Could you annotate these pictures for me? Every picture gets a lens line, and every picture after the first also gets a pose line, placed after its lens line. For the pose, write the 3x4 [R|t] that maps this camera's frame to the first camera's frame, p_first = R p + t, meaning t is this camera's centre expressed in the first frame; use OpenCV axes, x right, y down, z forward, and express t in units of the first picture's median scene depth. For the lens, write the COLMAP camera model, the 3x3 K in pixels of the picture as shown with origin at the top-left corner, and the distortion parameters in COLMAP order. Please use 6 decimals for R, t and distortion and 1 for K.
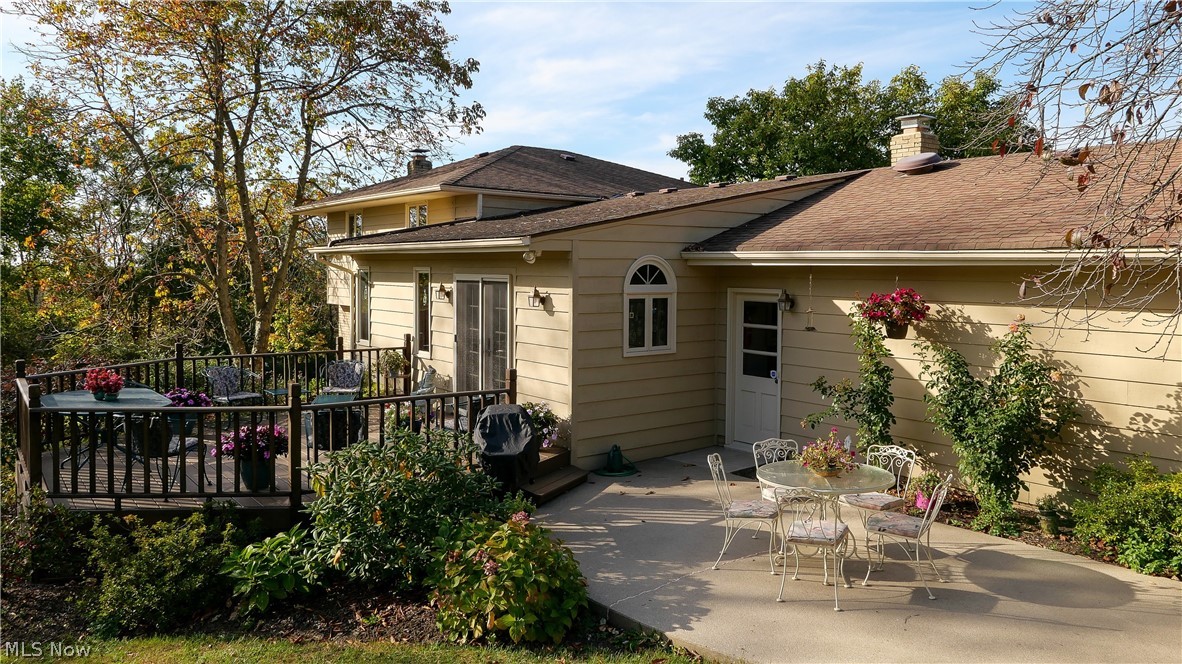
lens RADIAL K [[824.0, 0, 591.0], [0, 824.0, 332.0], [0, 0, 1]] dist [-0.003603, -0.003062]
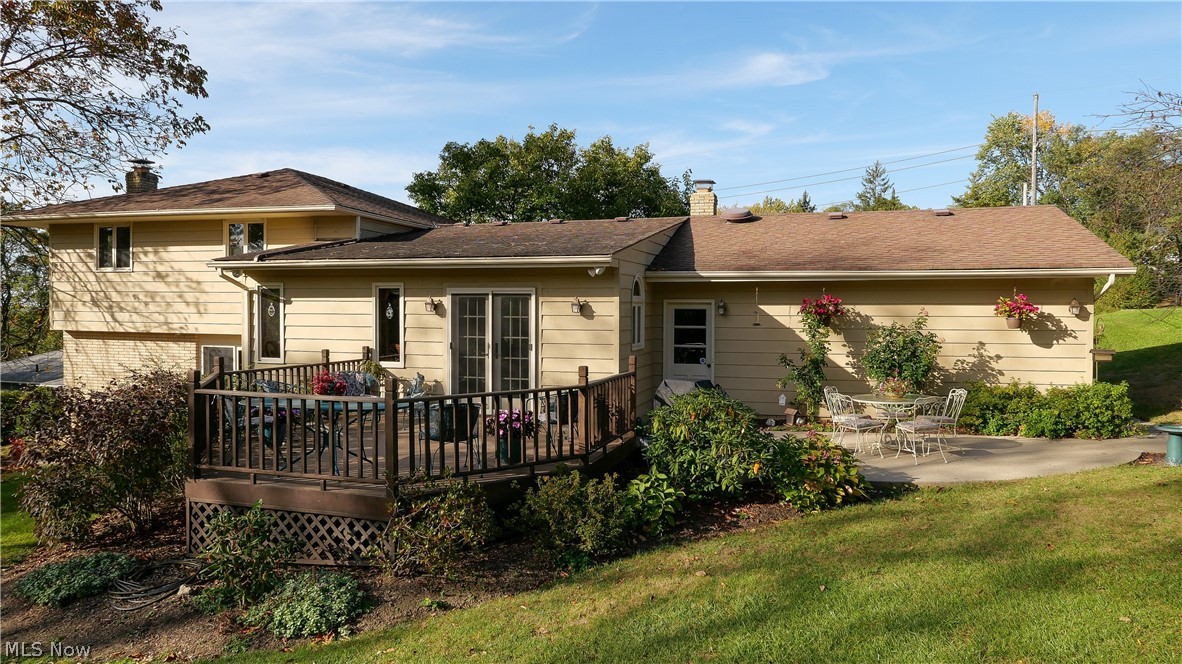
lens RADIAL K [[824.0, 0, 591.0], [0, 824.0, 332.0], [0, 0, 1]] dist [-0.003603, -0.003062]
pose [[0.806415, -0.020736, 0.590987, -0.693884], [0.047444, 0.998432, -0.029706, 0.032377], [-0.589444, 0.051994, 0.806134, -0.011280]]
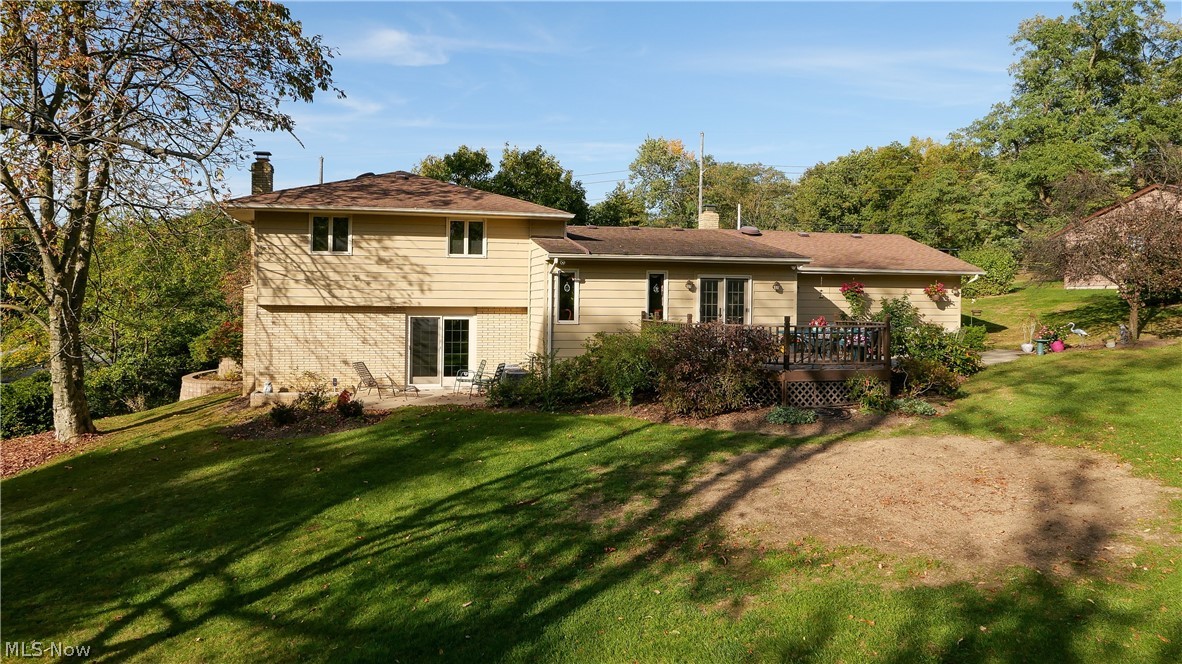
lens RADIAL K [[824.0, 0, 591.0], [0, 824.0, 332.0], [0, 0, 1]] dist [-0.003603, -0.003062]
pose [[0.402121, -0.036039, 0.914877, -1.969553], [0.067667, 0.997662, 0.009558, 0.022869], [-0.913083, 0.058063, 0.403619, 0.509183]]
